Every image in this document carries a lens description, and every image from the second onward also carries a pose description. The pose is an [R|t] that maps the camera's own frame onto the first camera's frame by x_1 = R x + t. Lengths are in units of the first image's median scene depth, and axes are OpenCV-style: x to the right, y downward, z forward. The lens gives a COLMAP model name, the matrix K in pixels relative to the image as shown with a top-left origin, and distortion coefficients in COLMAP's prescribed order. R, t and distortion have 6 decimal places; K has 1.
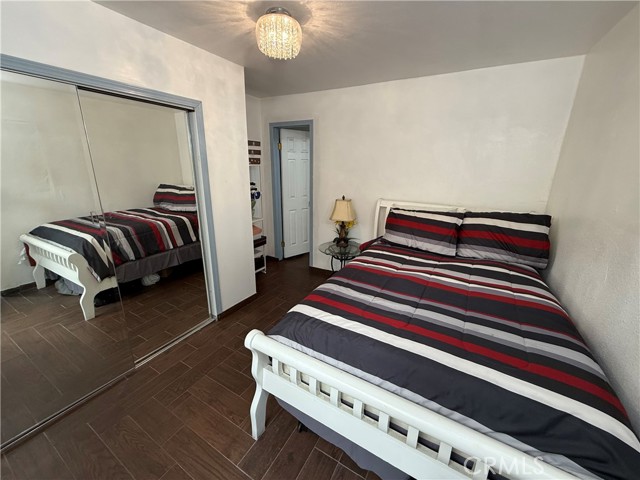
lens RADIAL K [[254.8, 0, 317.9], [0, 254.8, 239.4], [0, 0, 1]] dist [0.000191, 0.000014]
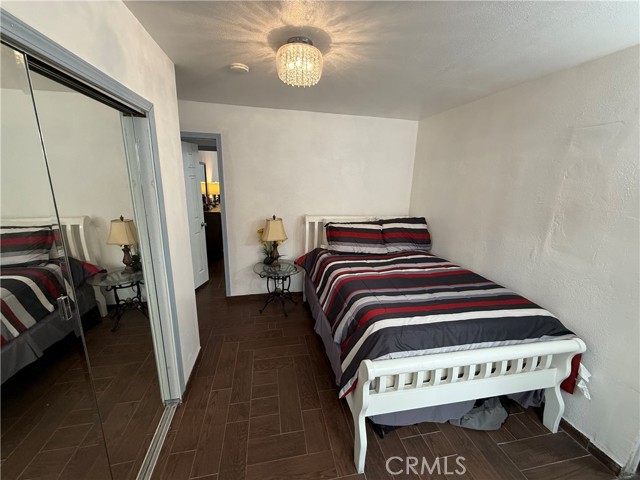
lens RADIAL K [[254.8, 0, 317.7], [0, 254.8, 239.7], [0, 0, 1]] dist [0.000191, 0.000014]
pose [[0.745445, -0.153233, 0.648715, -0.626296], [0.171852, 0.984498, 0.035072, -0.119236], [-0.644033, 0.085339, 0.760223, 0.203069]]
